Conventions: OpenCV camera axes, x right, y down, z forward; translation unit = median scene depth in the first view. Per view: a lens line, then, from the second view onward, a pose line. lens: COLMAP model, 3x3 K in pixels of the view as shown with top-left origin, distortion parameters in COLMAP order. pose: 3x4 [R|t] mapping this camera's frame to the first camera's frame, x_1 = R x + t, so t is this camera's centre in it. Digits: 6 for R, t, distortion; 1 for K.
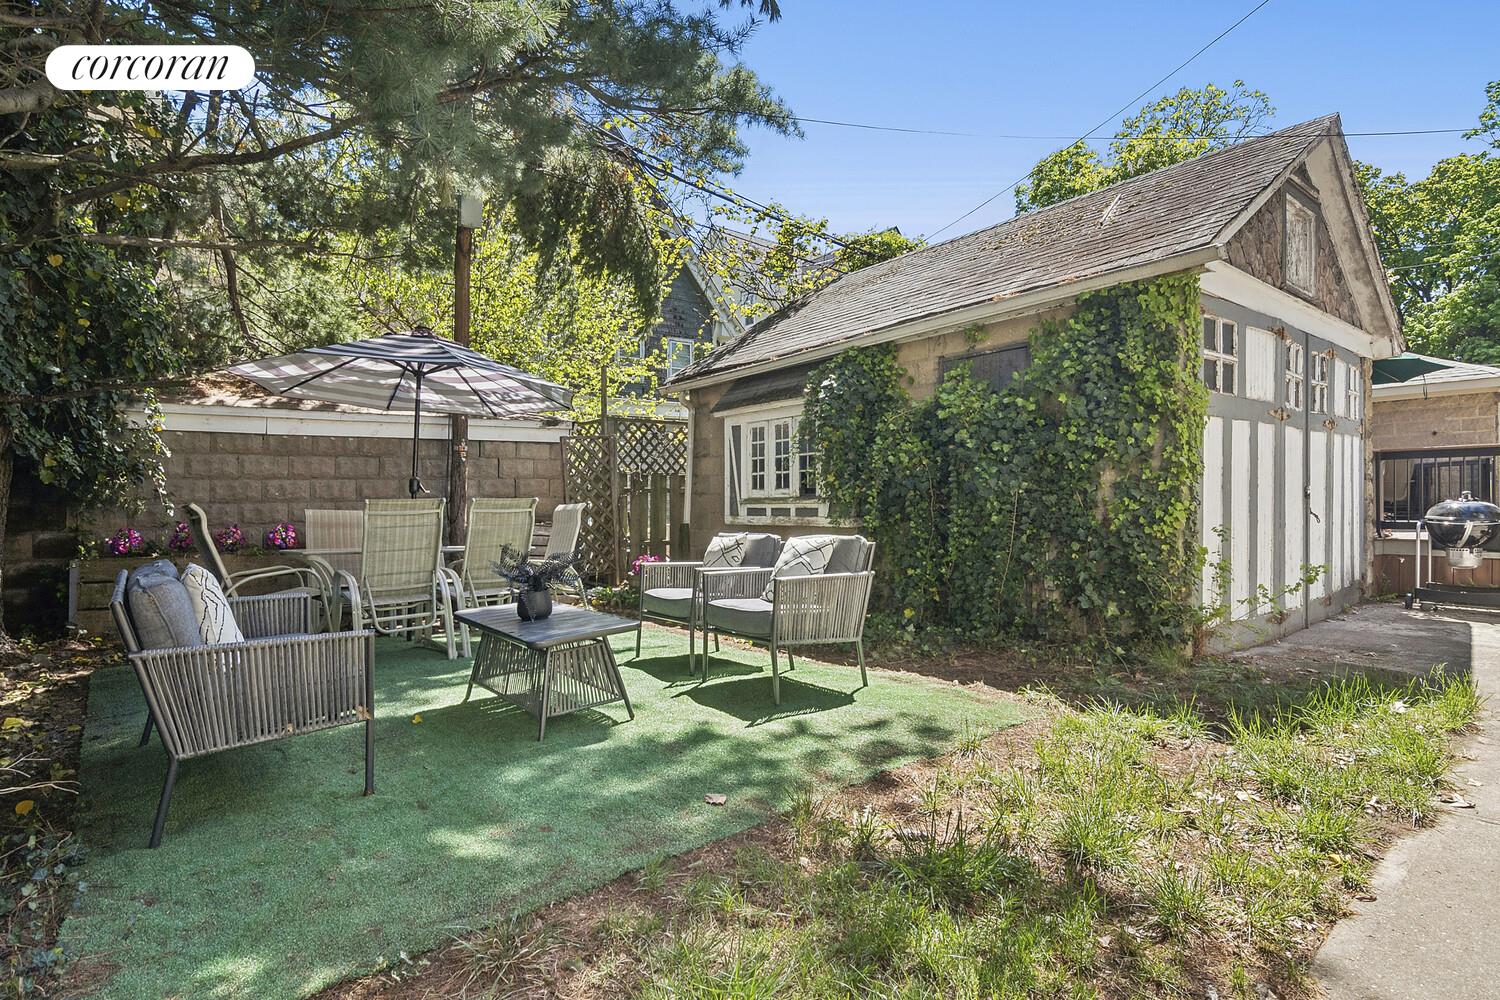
lens RADIAL K [[725.5, 0, 749.4], [0, 725.5, 500.2], [0, 0, 1]] dist [-0.022594, -0.001027]
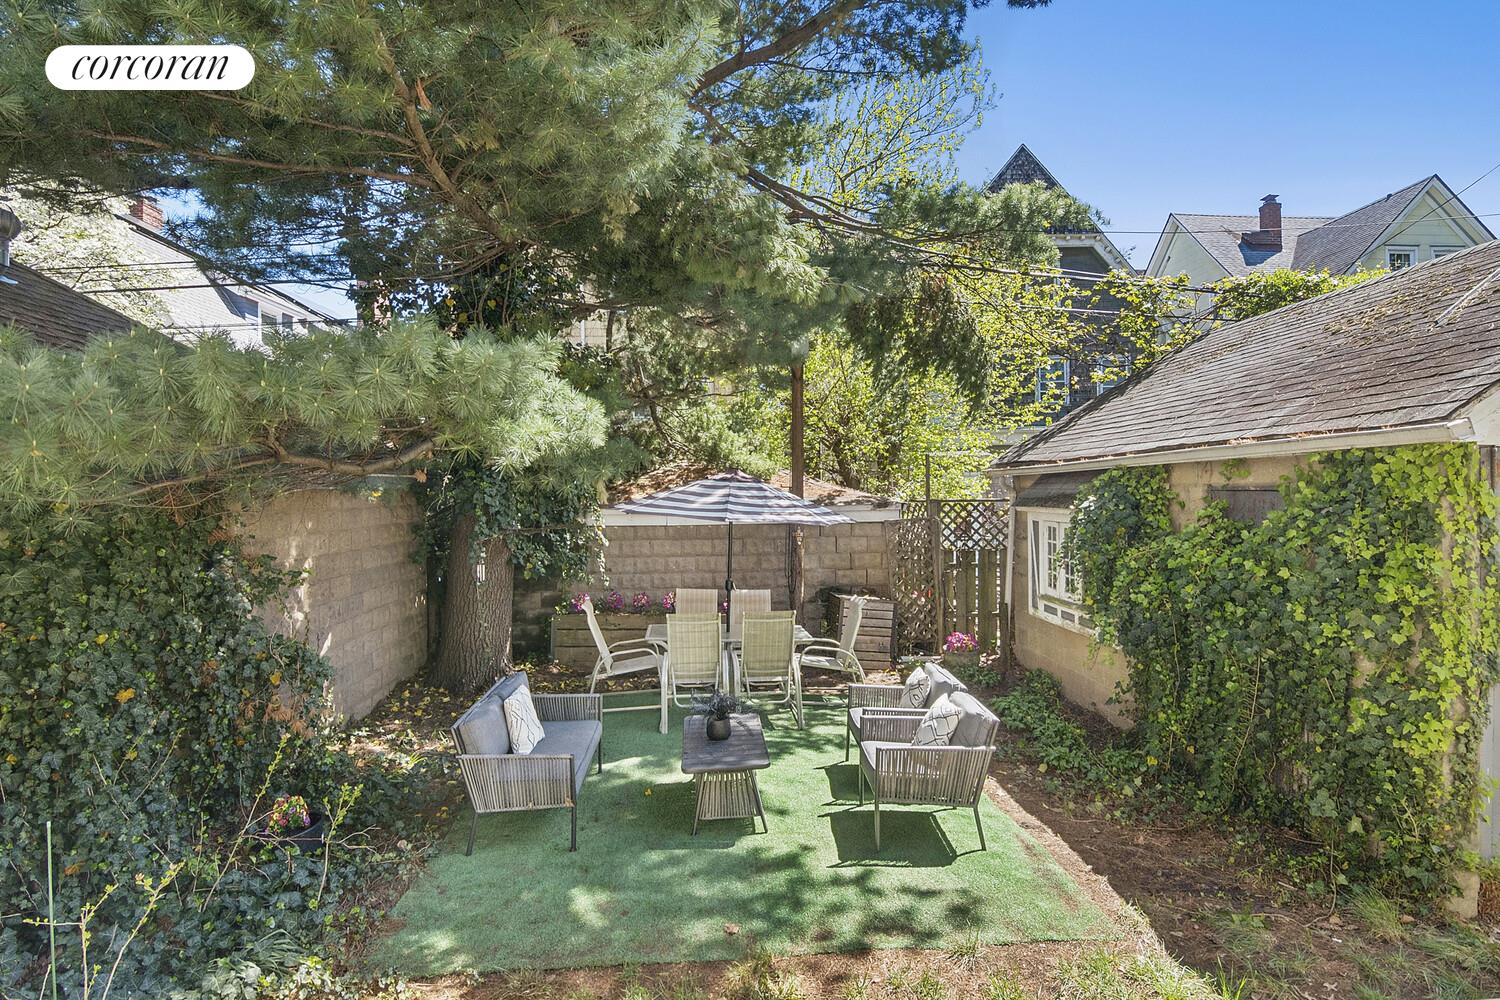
lens RADIAL K [[725.5, 0, 752.5], [0, 725.5, 500.1], [0, 0, 1]] dist [-0.022594, -0.001027]
pose [[0.814674, 0.018792, -0.579615, 0.342360], [-0.016306, 0.999822, 0.009497, -0.189919], [0.579690, 0.001714, 0.814835, -0.069433]]
